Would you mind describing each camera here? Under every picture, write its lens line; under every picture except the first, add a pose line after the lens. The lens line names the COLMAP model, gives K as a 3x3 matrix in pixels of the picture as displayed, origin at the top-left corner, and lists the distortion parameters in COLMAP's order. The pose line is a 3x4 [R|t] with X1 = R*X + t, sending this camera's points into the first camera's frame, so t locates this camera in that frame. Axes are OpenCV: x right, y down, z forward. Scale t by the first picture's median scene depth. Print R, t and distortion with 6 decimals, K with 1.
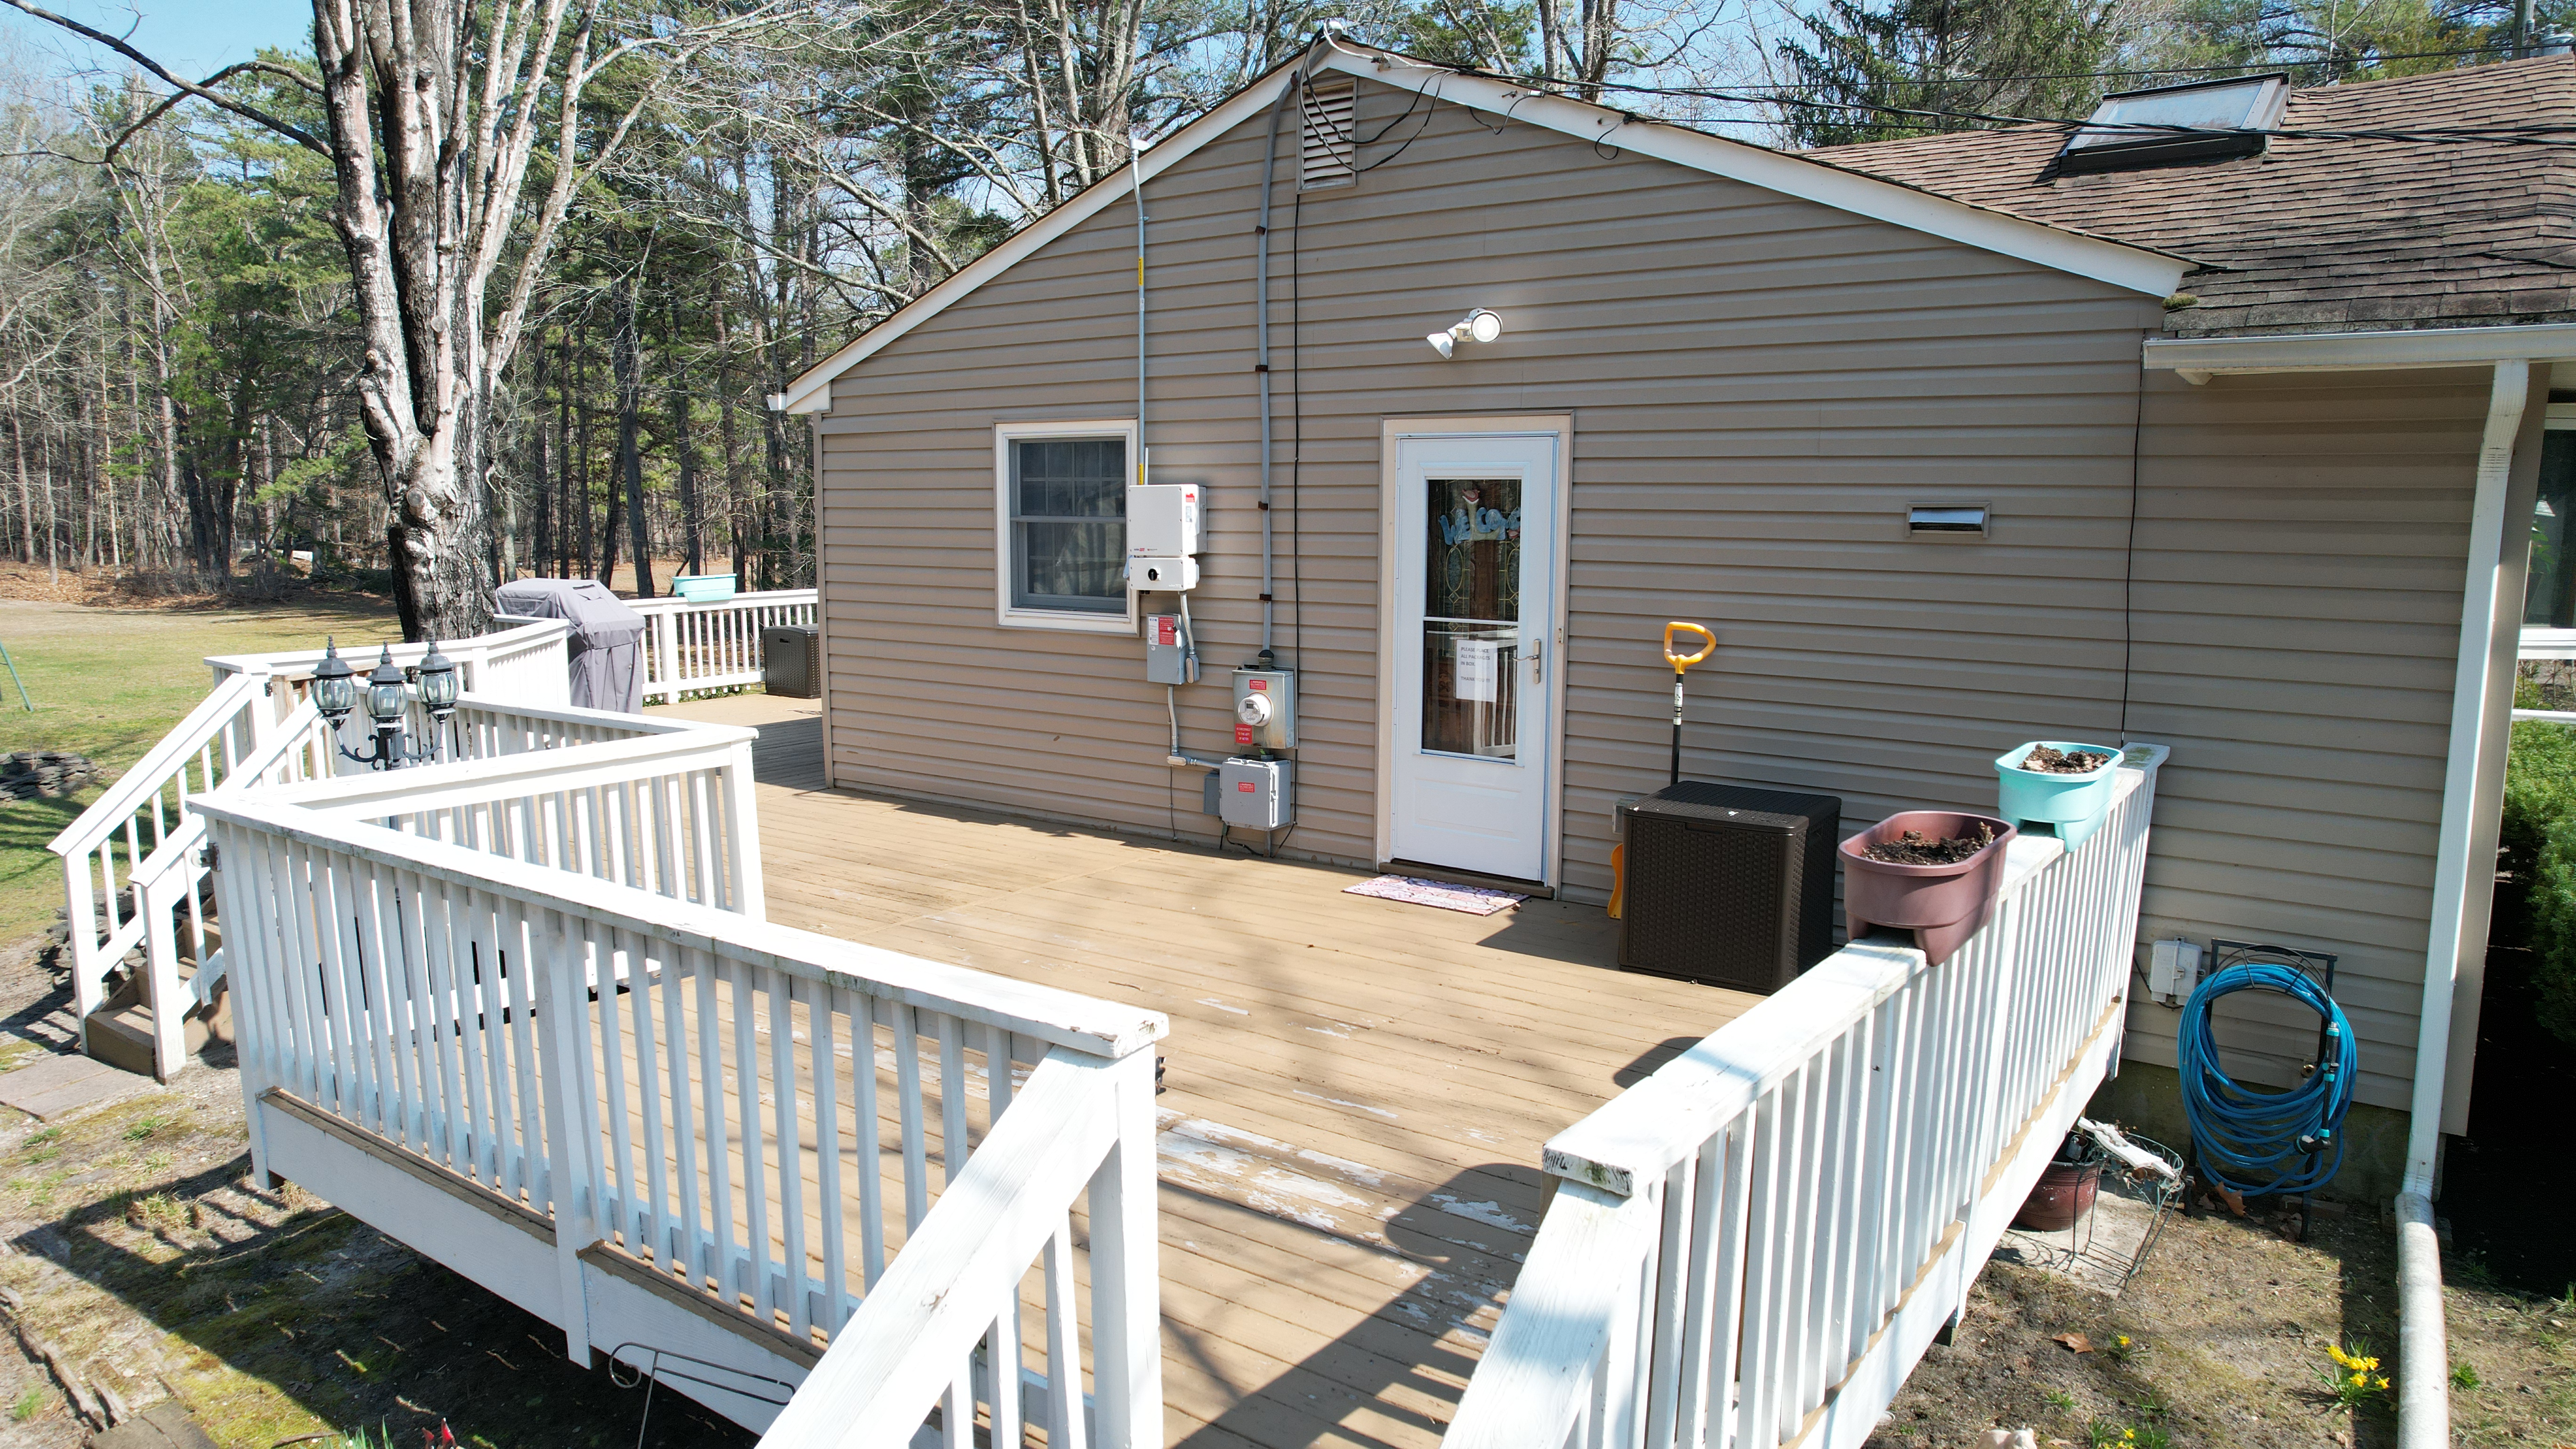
lens RADIAL K [[1670.3, 0, 1290.8], [0, 1670.3, 707.9], [0, 0, 1]] dist [-0.011019, 0.000197]
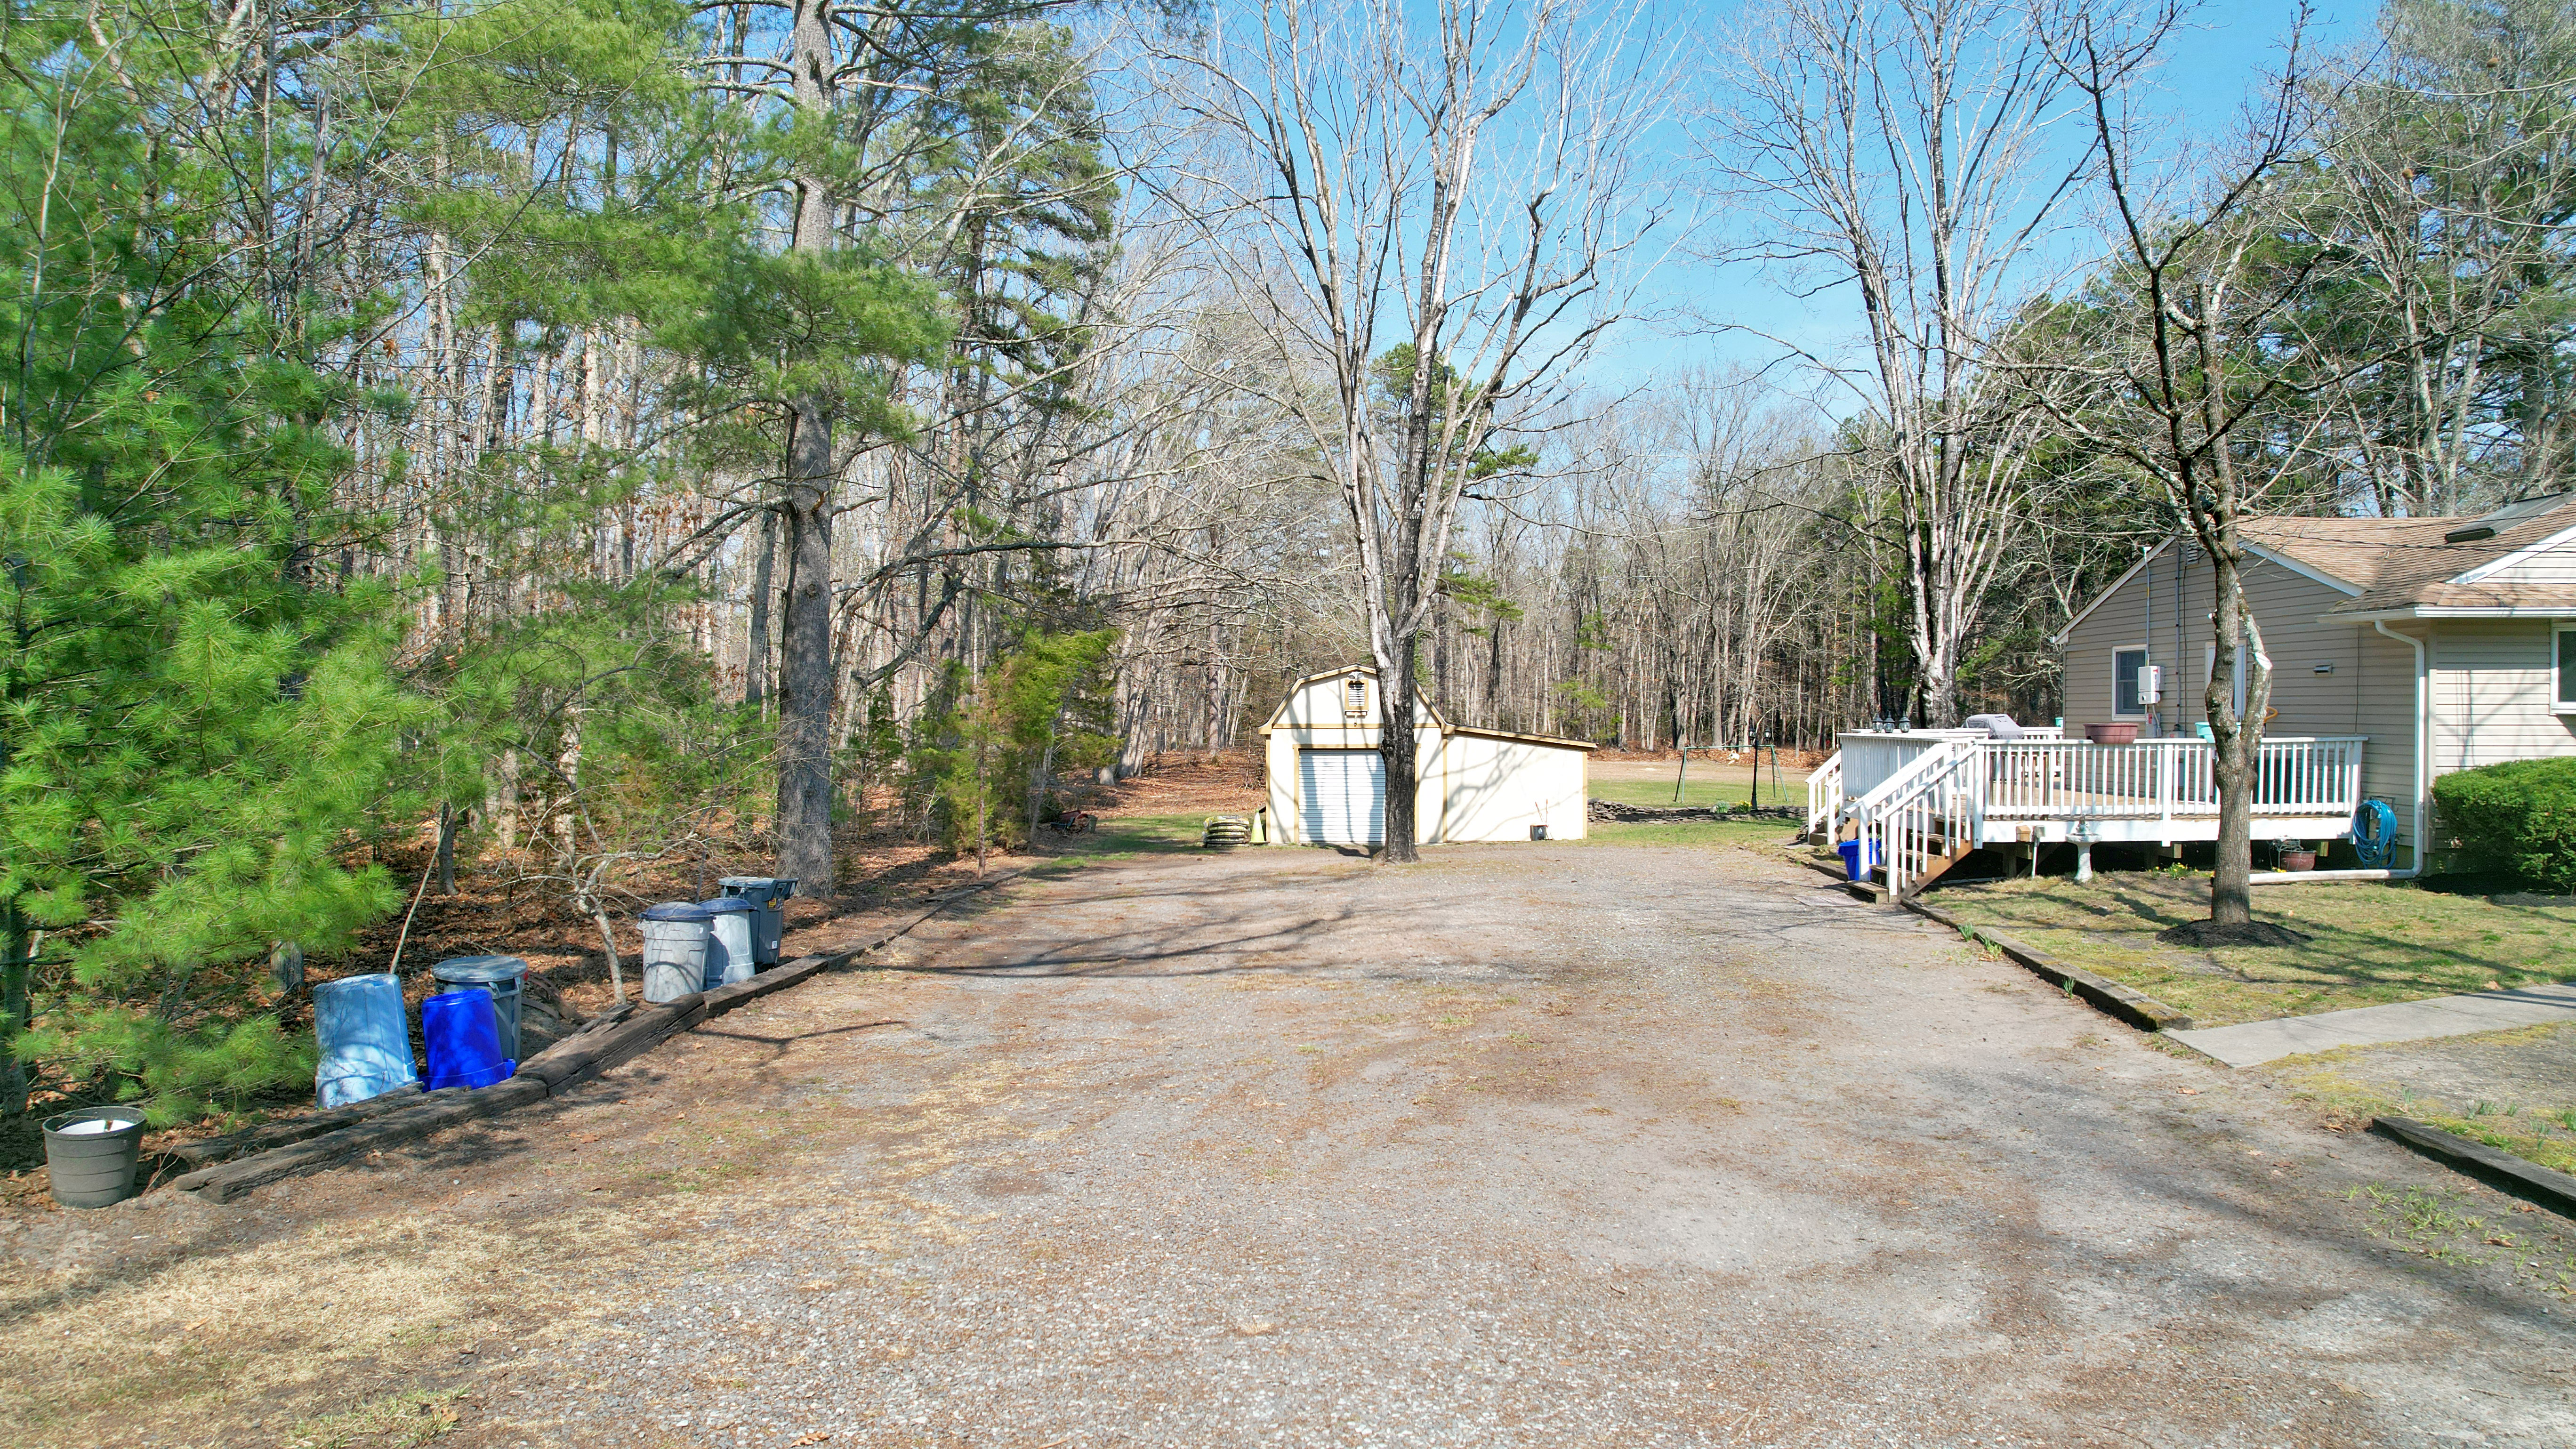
lens RADIAL K [[1670.3, 0, 1293.5], [0, 1670.3, 714.4], [0, 0, 1]] dist [-0.011019, 0.000197]
pose [[0.599098, 0.001495, -0.800674, 1.009148], [-0.099650, 0.992362, -0.072710, 0.227450], [0.794450, 0.123347, 0.594671, -1.395124]]
